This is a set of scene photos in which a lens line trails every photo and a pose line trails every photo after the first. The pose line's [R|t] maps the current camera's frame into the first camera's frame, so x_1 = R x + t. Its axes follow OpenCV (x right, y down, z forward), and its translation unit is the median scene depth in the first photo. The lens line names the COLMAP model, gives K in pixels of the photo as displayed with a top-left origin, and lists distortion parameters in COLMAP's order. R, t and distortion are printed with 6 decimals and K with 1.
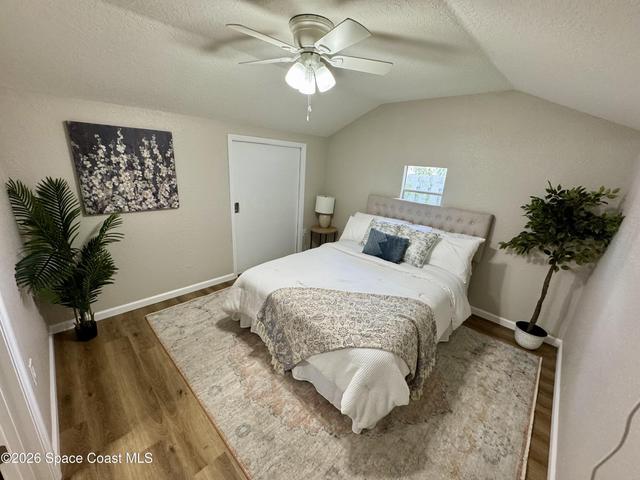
lens RADIAL K [[256.3, 0, 320.0], [0, 256.3, 240.0], [0, 0, 1]] dist [0.000309, 0.000021]
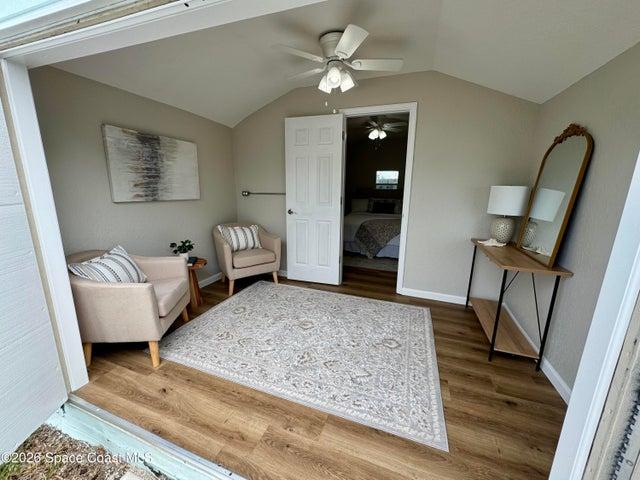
lens RADIAL K [[256.3, 0, 320.0], [0, 256.3, 240.0], [0, 0, 1]] dist [0.000309, 0.000021]
pose [[0.914055, -0.128787, 0.384599, -1.104535], [0.152971, 0.987685, -0.032821, 0.279558], [-0.375636, 0.088832, 0.922500, -0.733174]]
